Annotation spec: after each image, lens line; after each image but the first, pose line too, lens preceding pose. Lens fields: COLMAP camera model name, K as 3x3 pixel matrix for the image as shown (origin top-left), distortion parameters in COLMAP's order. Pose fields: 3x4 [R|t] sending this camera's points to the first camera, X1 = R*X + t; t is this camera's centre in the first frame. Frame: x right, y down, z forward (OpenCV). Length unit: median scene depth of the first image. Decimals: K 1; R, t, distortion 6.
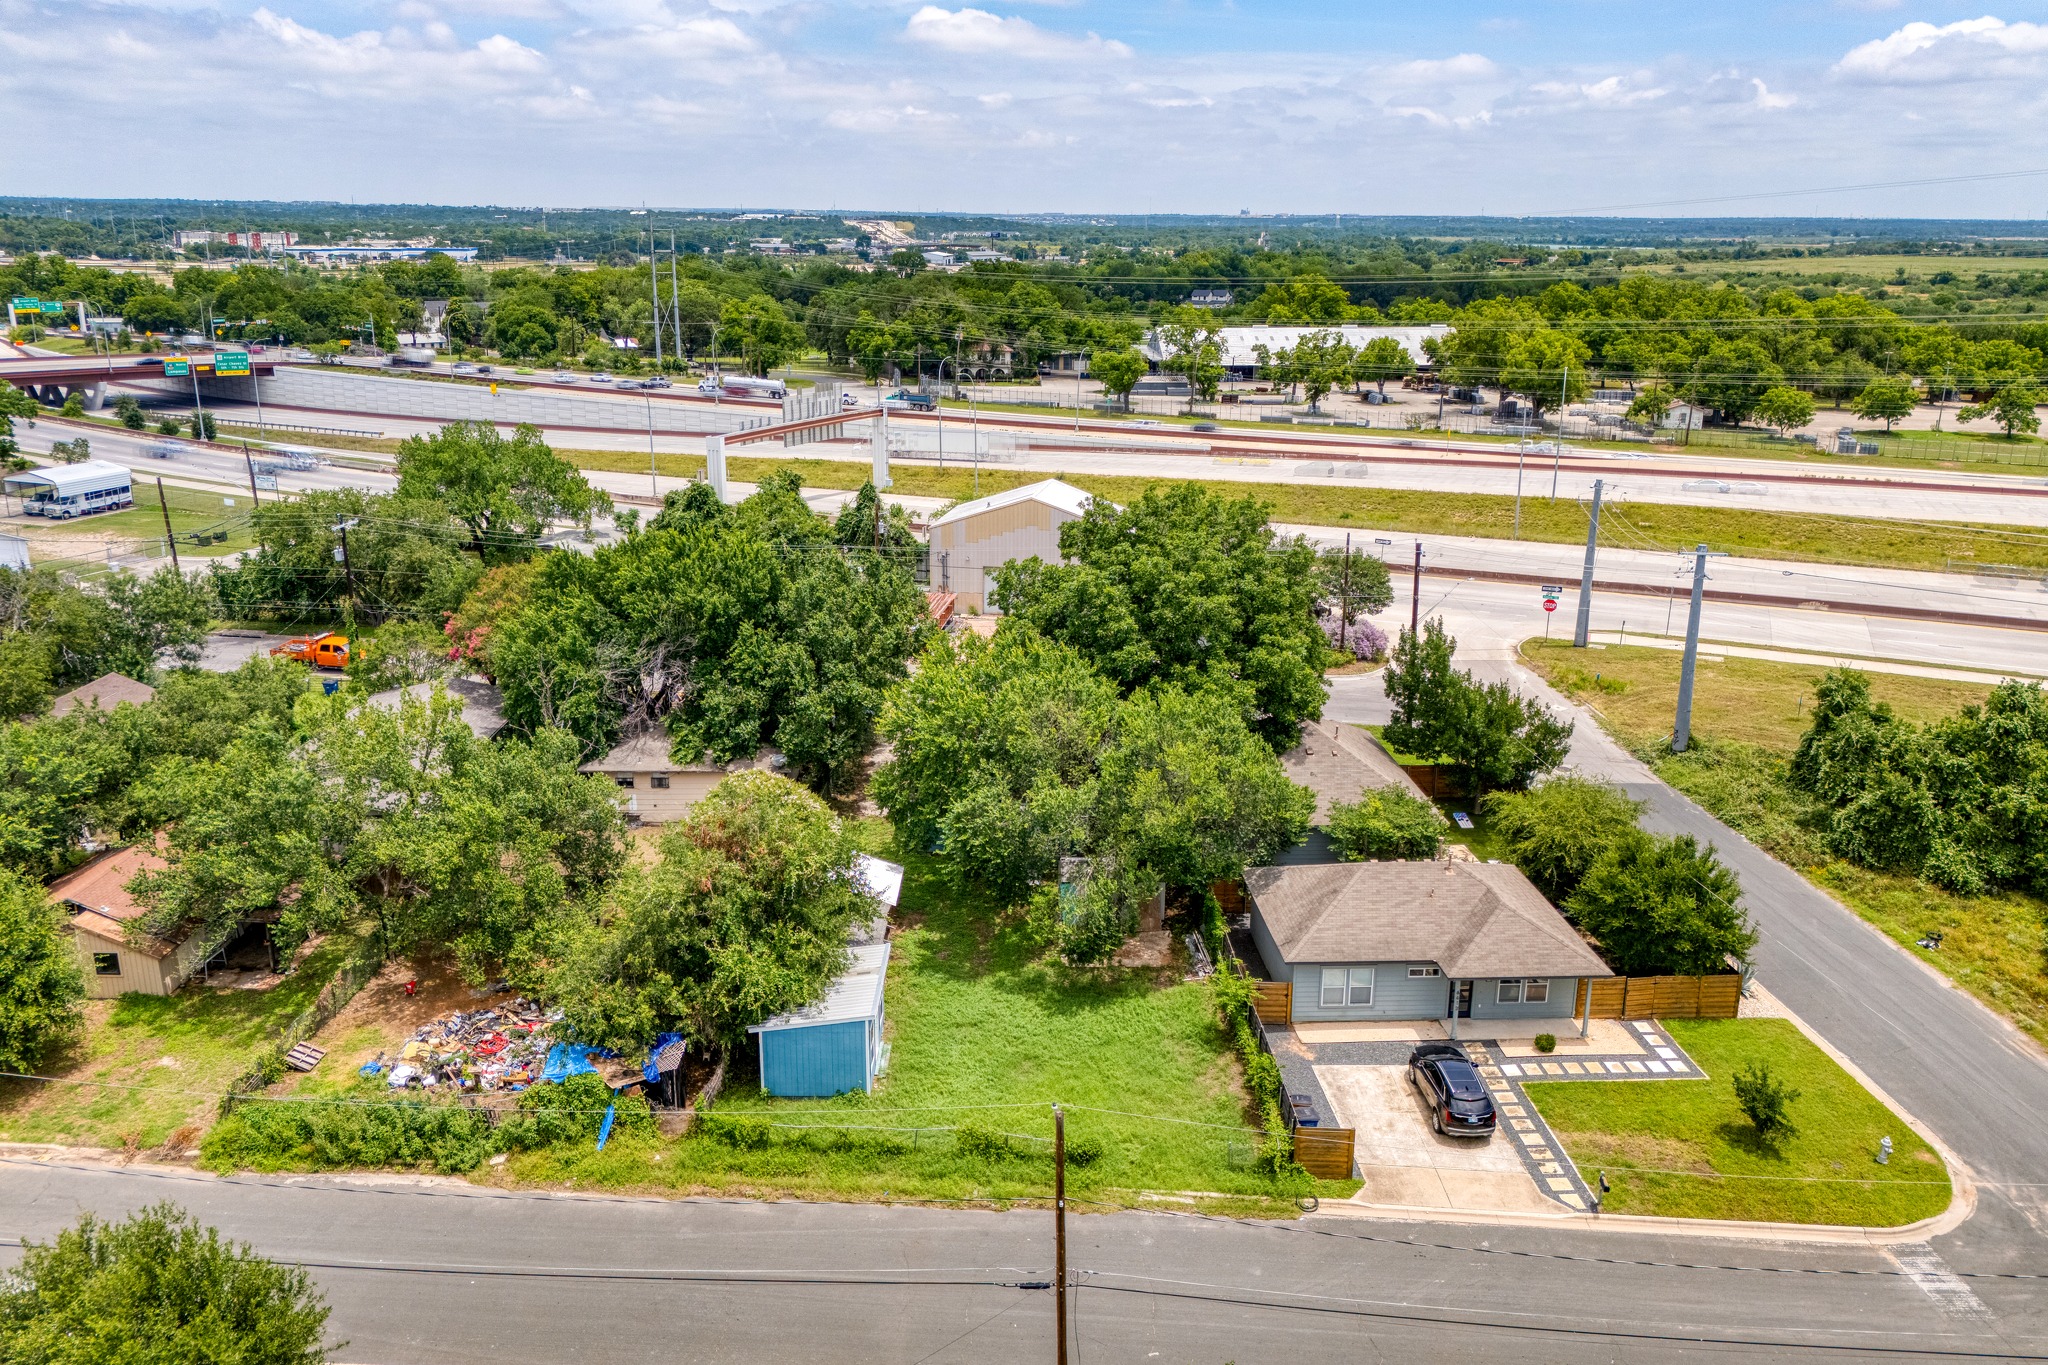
lens RADIAL K [[1629.9, 0, 998.5], [0, 1629.9, 690.1], [0, 0, 1]] dist [0.115266, -0.151564]
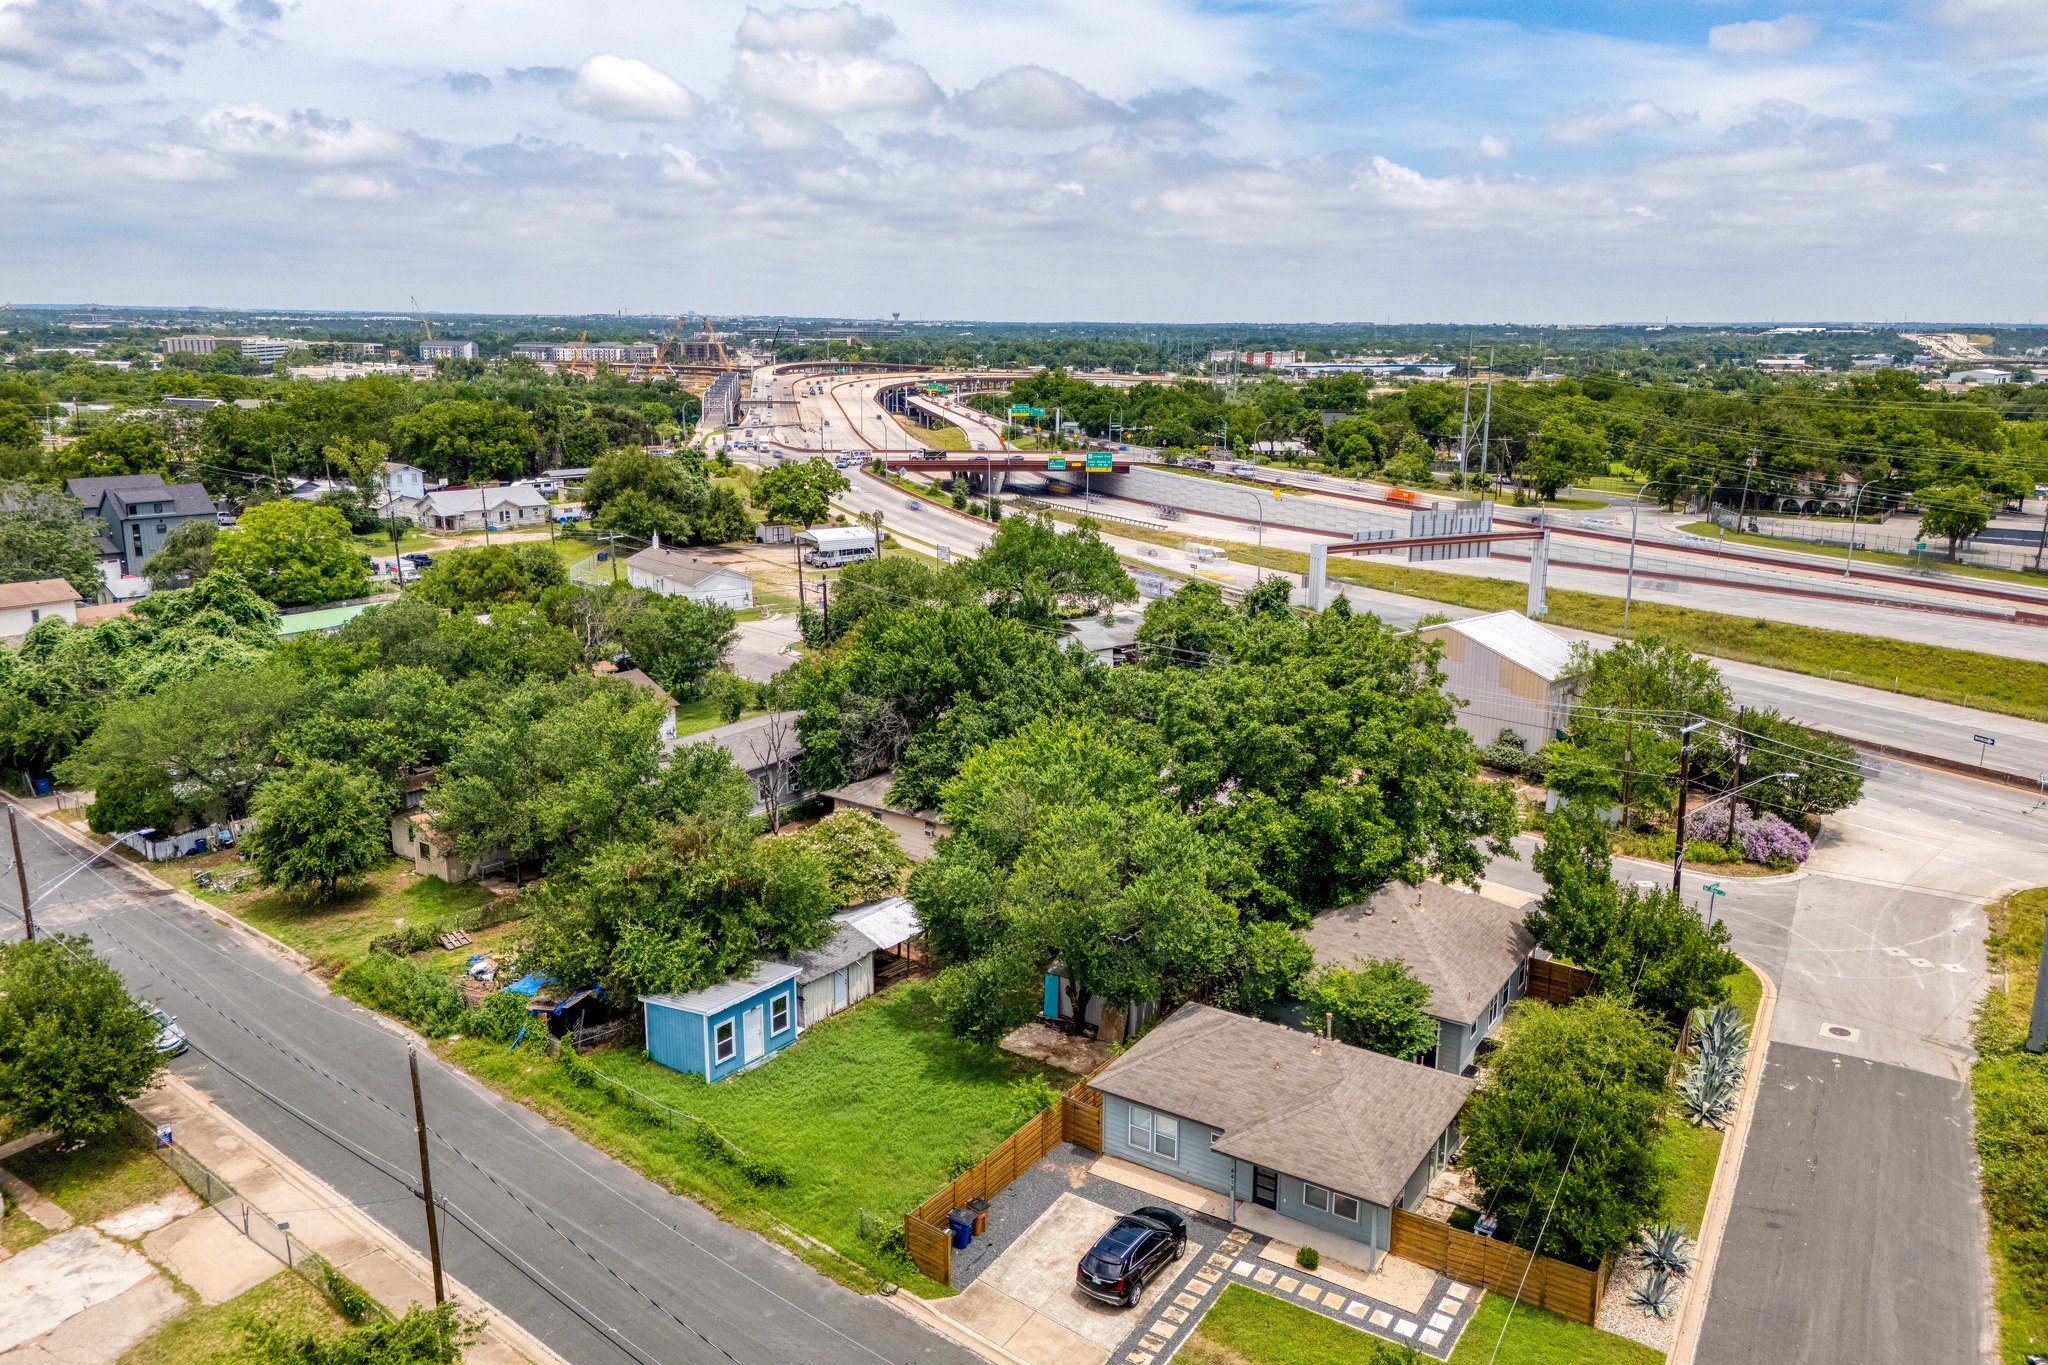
lens RADIAL K [[1629.9, 0, 998.5], [0, 1629.9, 690.1], [0, 0, 1]] dist [0.115266, -0.151564]
pose [[0.772368, 0.135720, -0.620505, 0.237262], [-0.176358, 0.984317, -0.004225, -0.017914], [0.610201, 0.112695, 0.784191, 0.056040]]
